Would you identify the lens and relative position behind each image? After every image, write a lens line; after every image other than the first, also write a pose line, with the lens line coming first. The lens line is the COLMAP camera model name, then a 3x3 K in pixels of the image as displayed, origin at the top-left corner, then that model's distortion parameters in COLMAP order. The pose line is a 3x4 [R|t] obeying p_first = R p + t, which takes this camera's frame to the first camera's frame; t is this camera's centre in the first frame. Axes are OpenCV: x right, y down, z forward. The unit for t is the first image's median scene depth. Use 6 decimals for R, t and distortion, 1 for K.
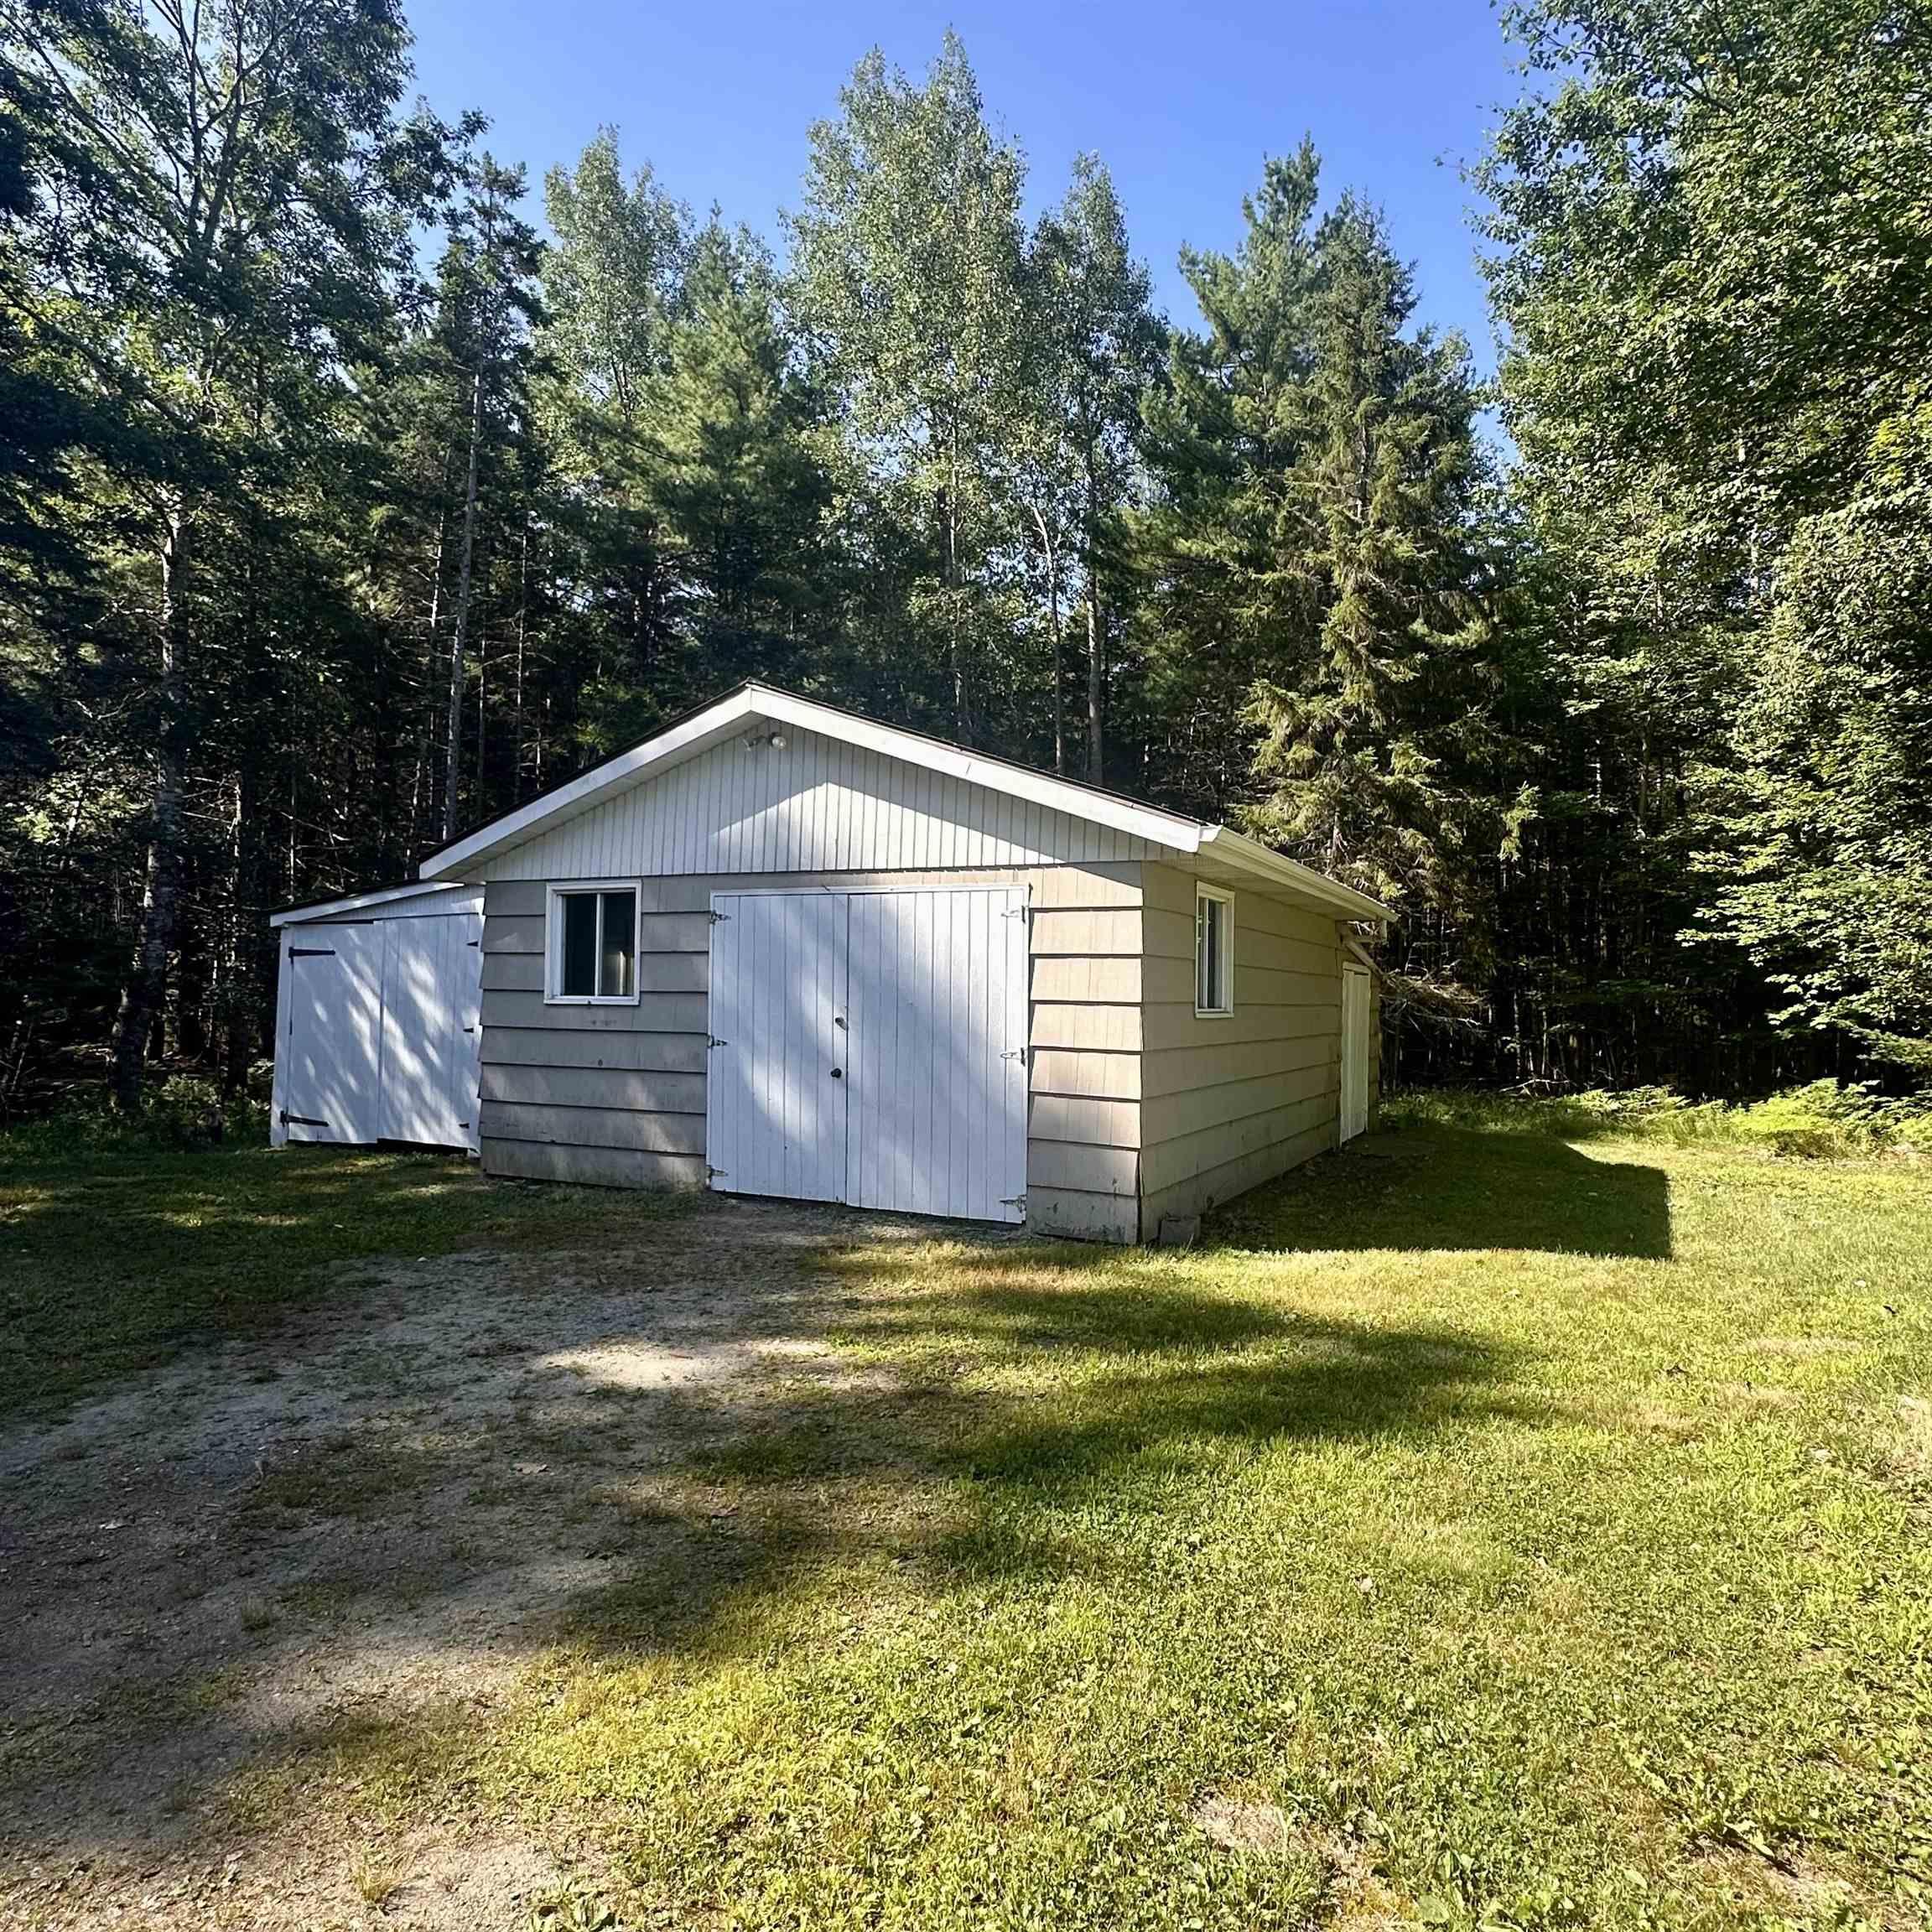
lens RADIAL K [[1305.2, 0, 964.9], [0, 1305.2, 963.4], [0, 0, 1]] dist [0.001572, 0.002242]
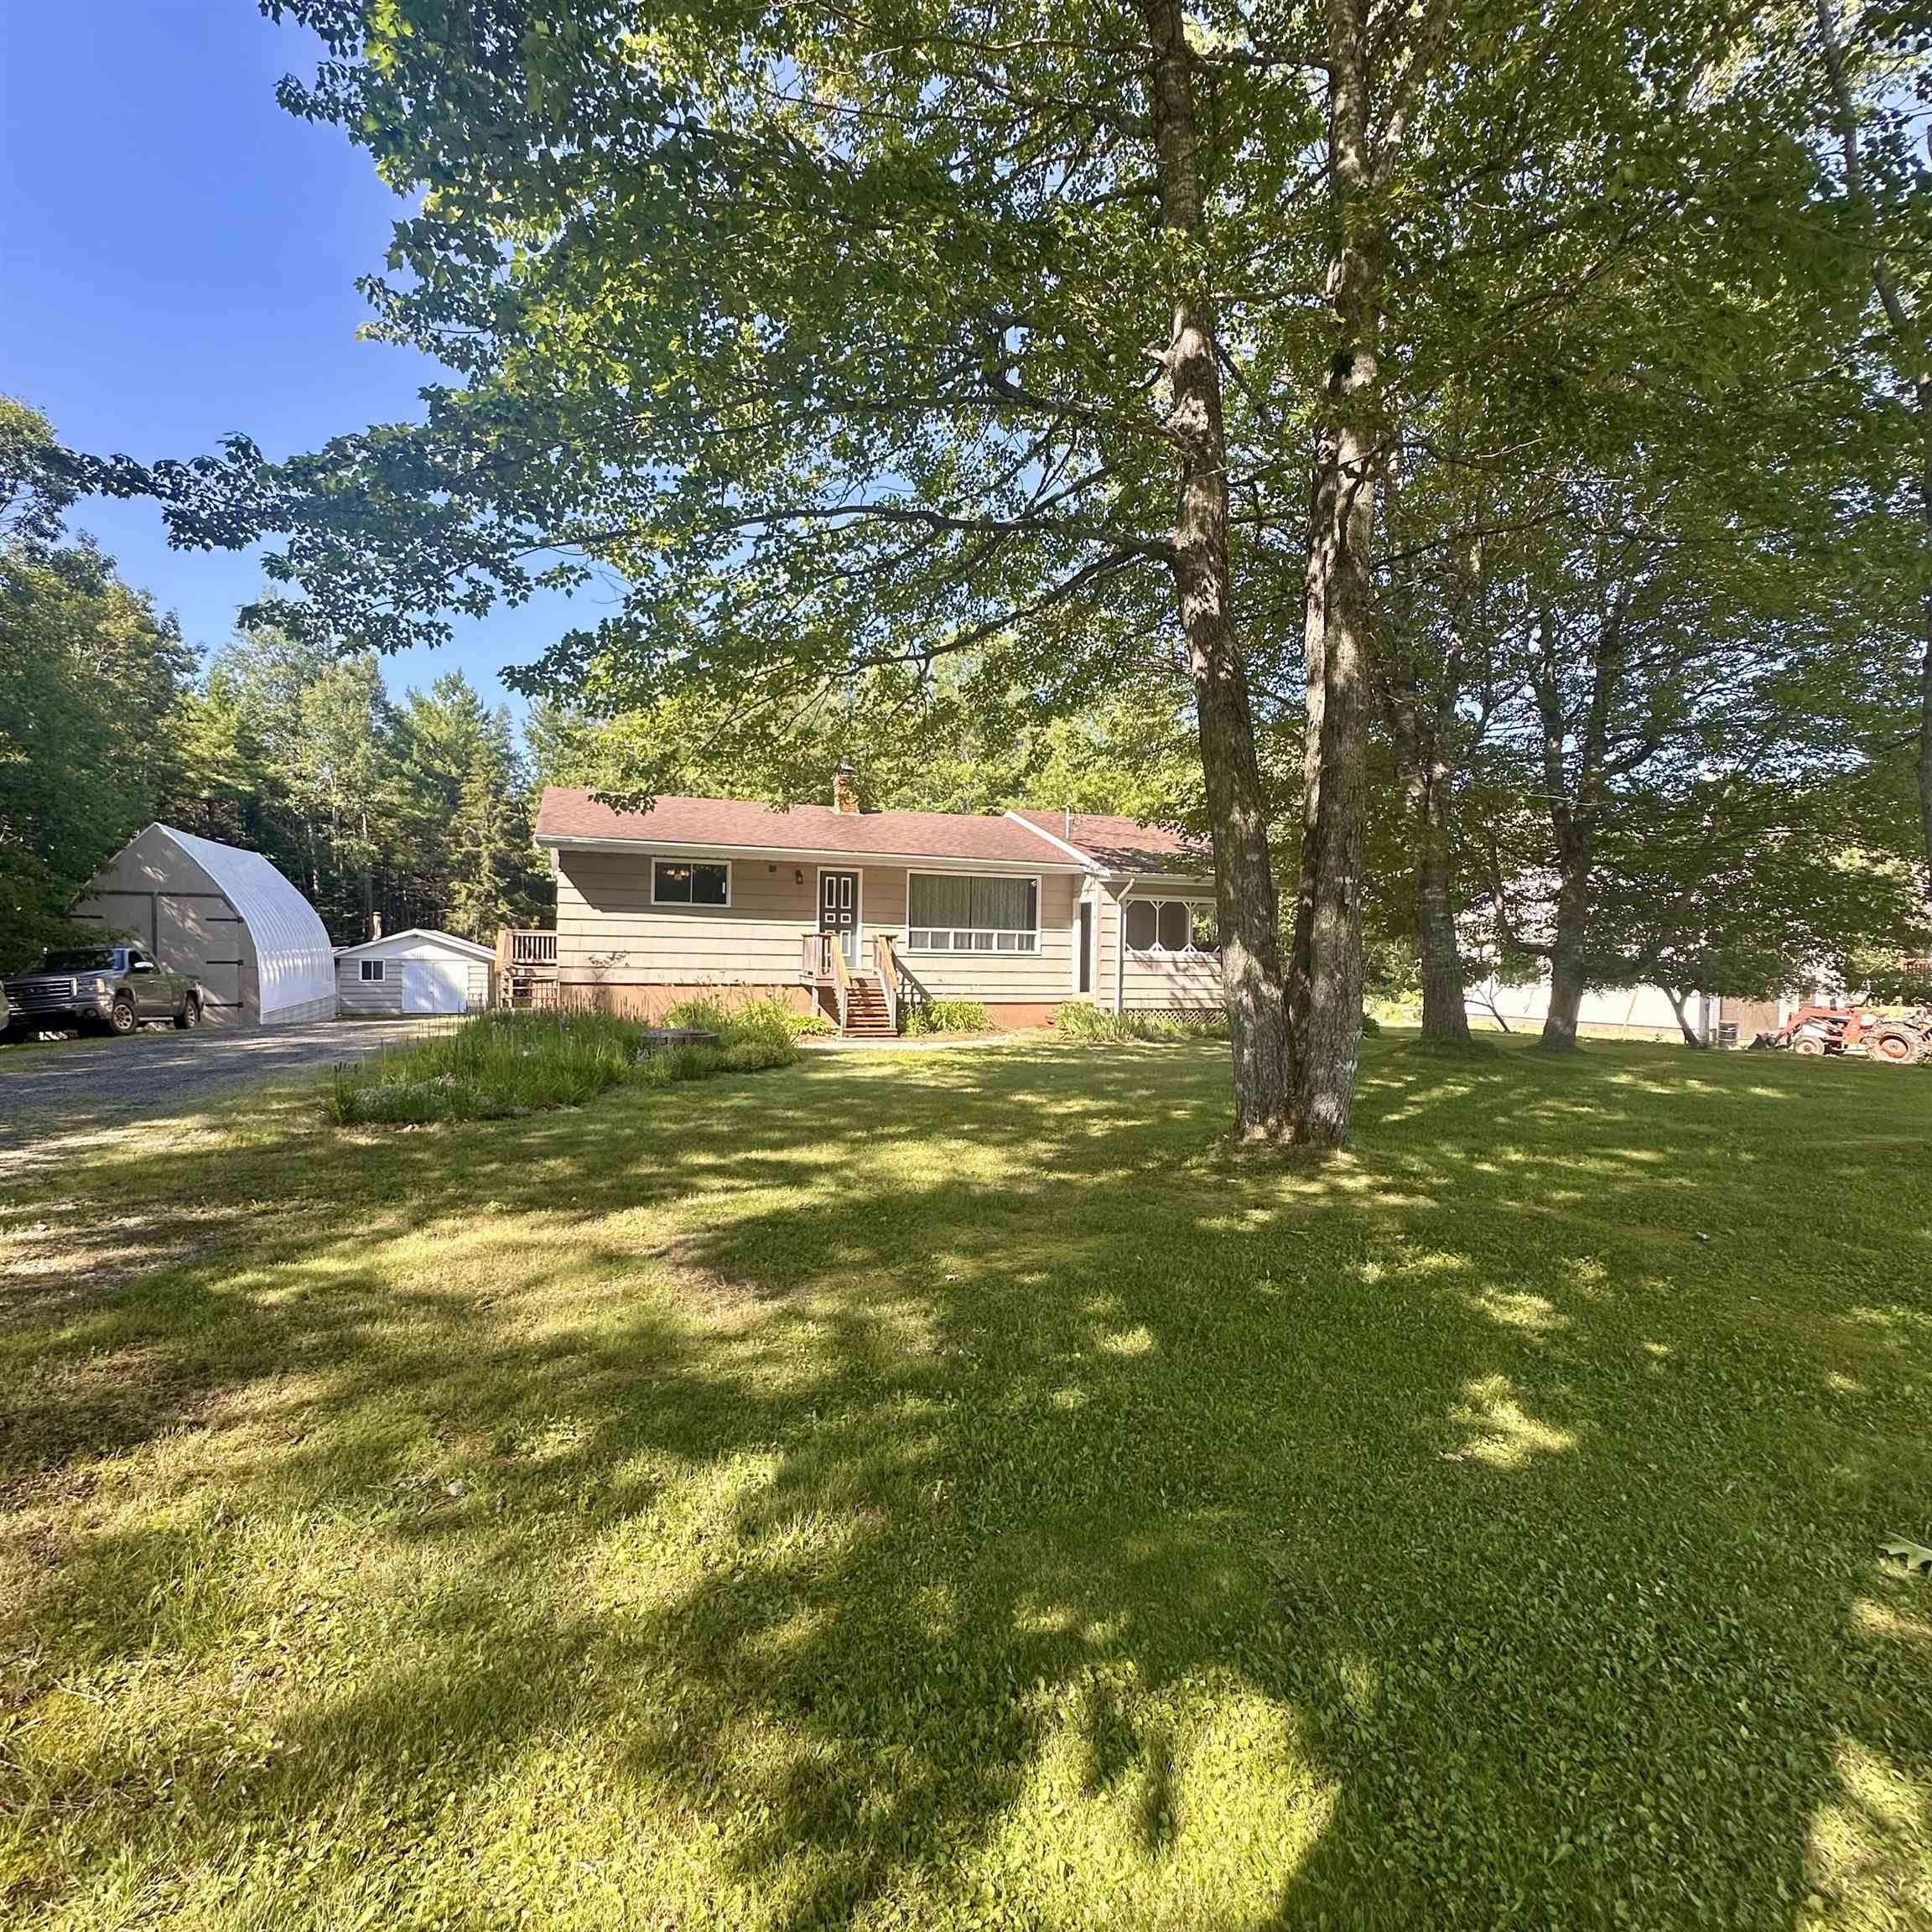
lens RADIAL K [[1025.6, 0, 970.4], [0, 1025.6, 967.9], [0, 0, 1]] dist [-0.004752, 0.000452]
pose [[0.677295, -0.010168, 0.735641, -0.926552], [-0.027355, 0.998865, 0.038992, -0.140886], [-0.735203, -0.046532, 0.676248, -1.985966]]
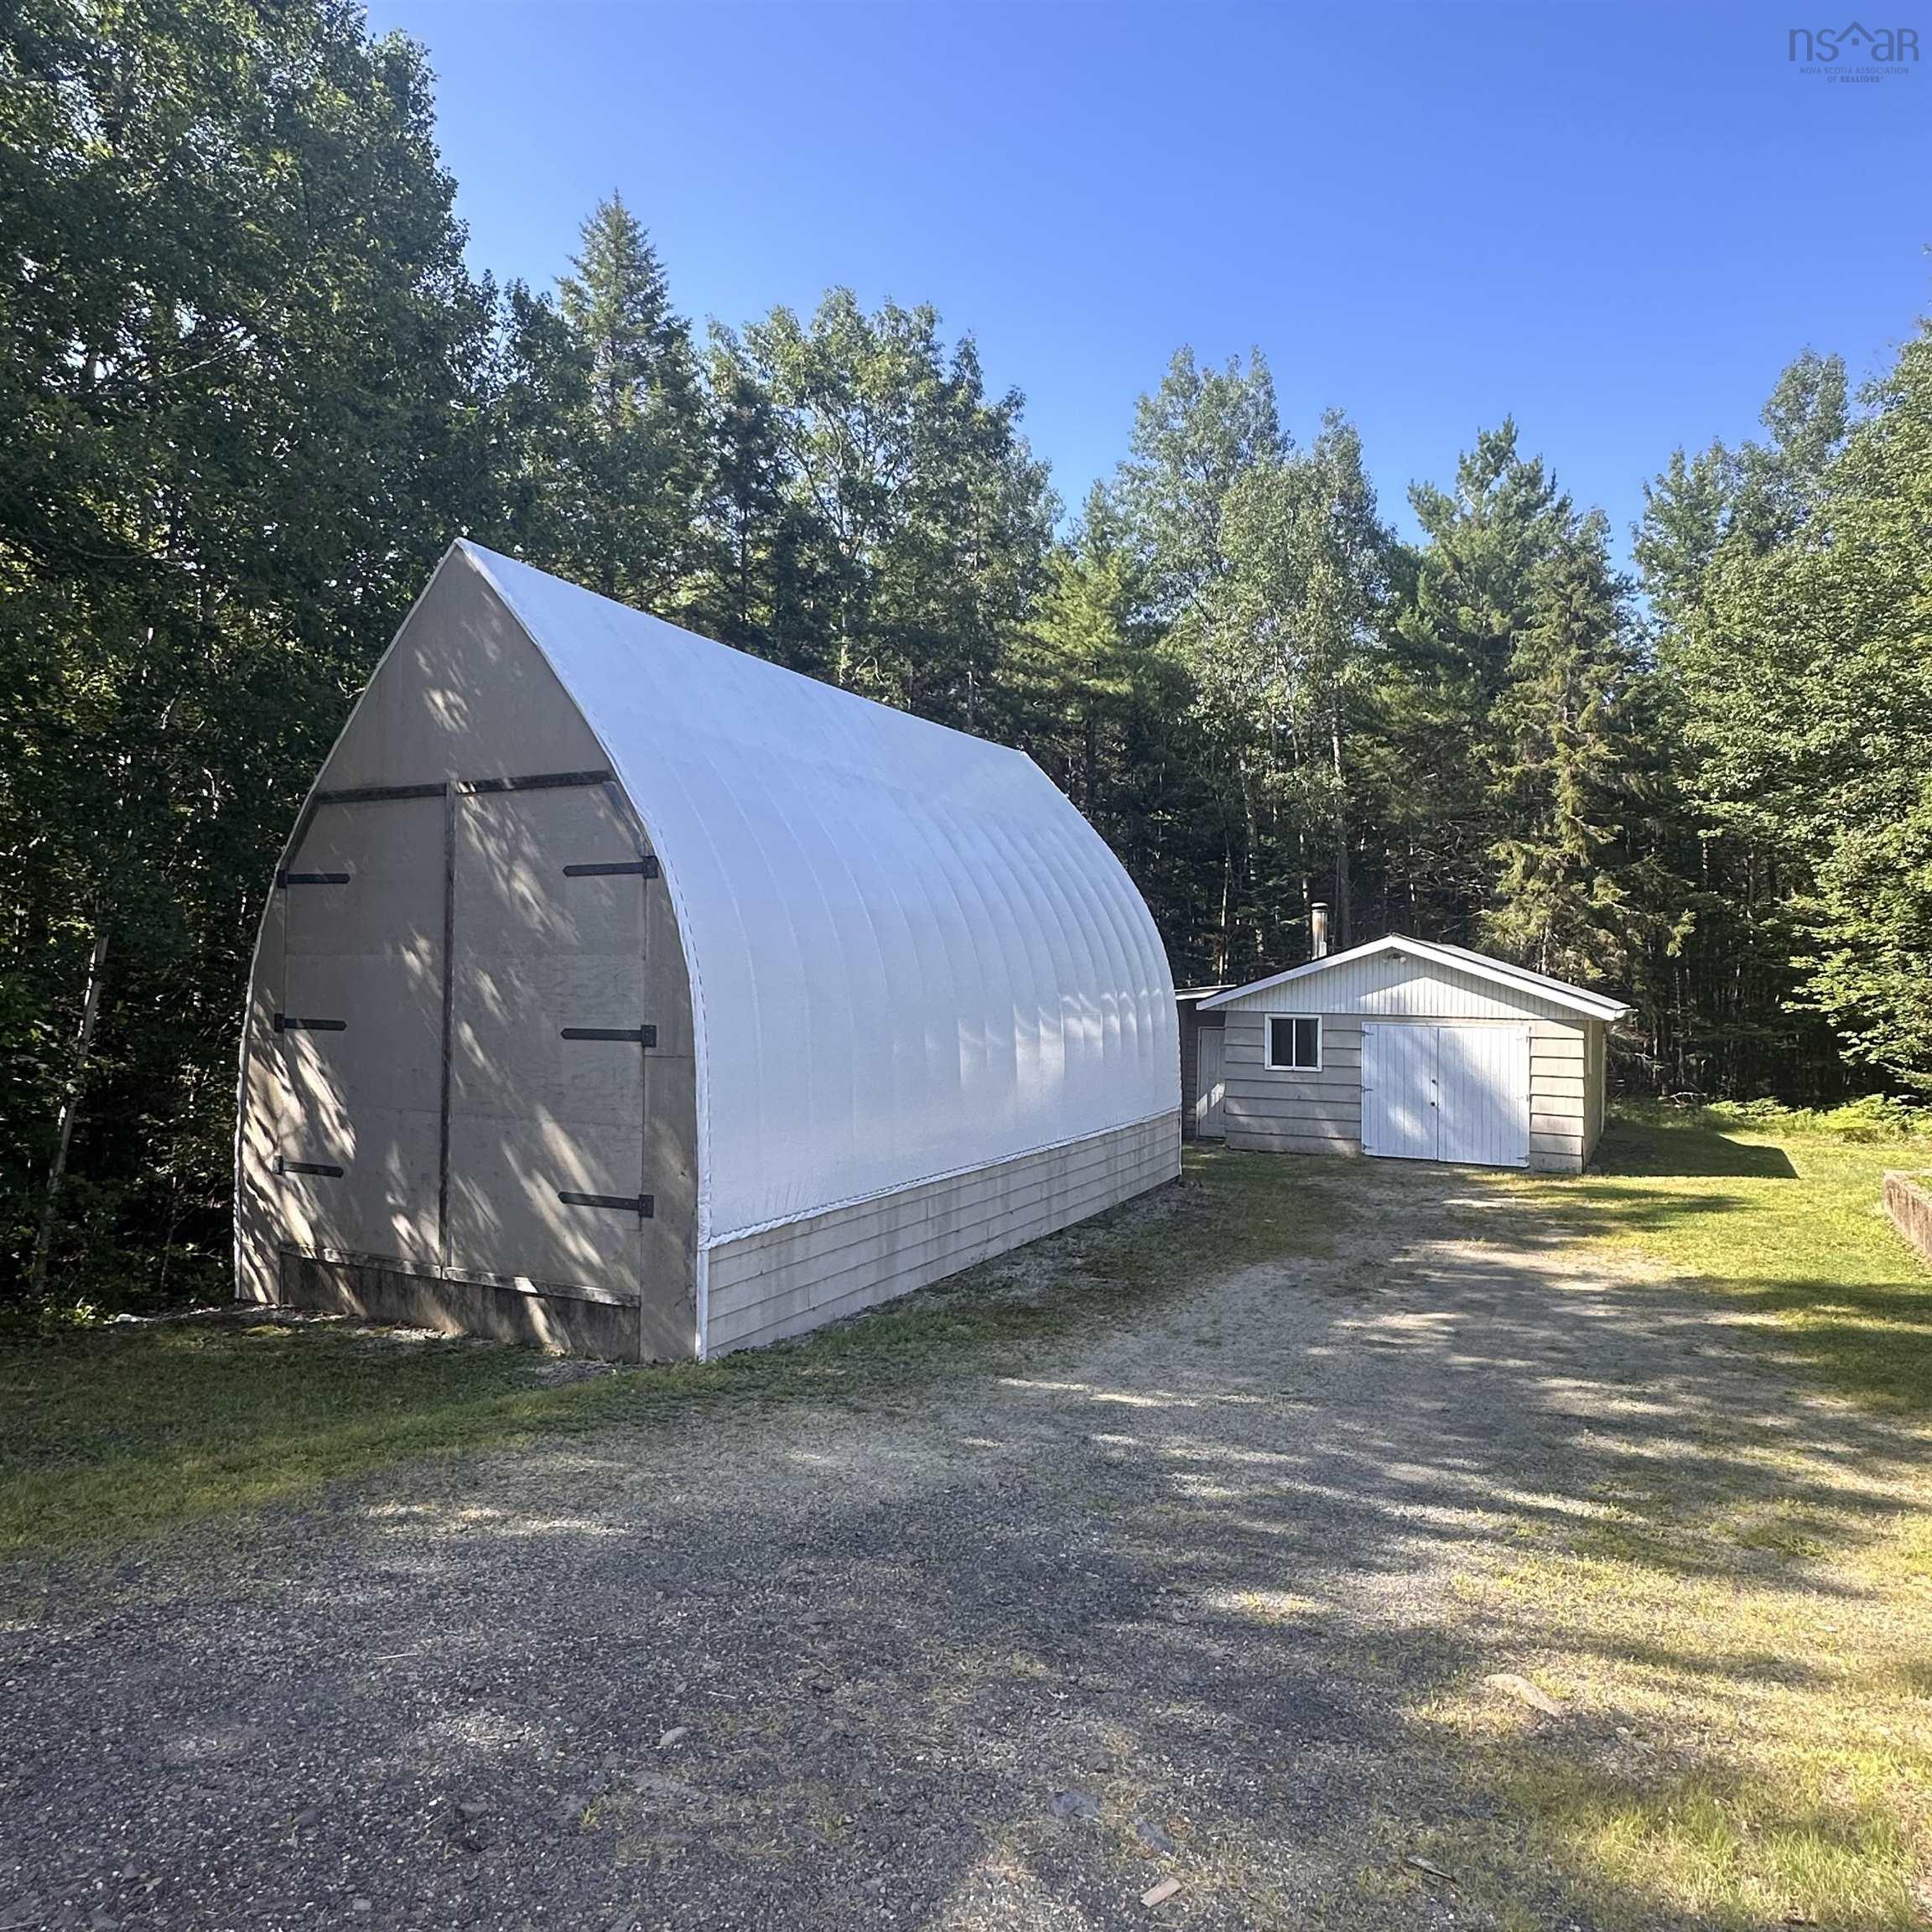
lens RADIAL K [[1361.2, 0, 969.1], [0, 1361.2, 969.0], [0, 0, 1]] dist [0.003993, -0.001546]
pose [[0.999831, -0.003071, -0.018130, -0.423551], [0.003314, 0.999905, 0.013387, -0.092133], [0.018087, -0.013445, 0.999746, -0.692752]]
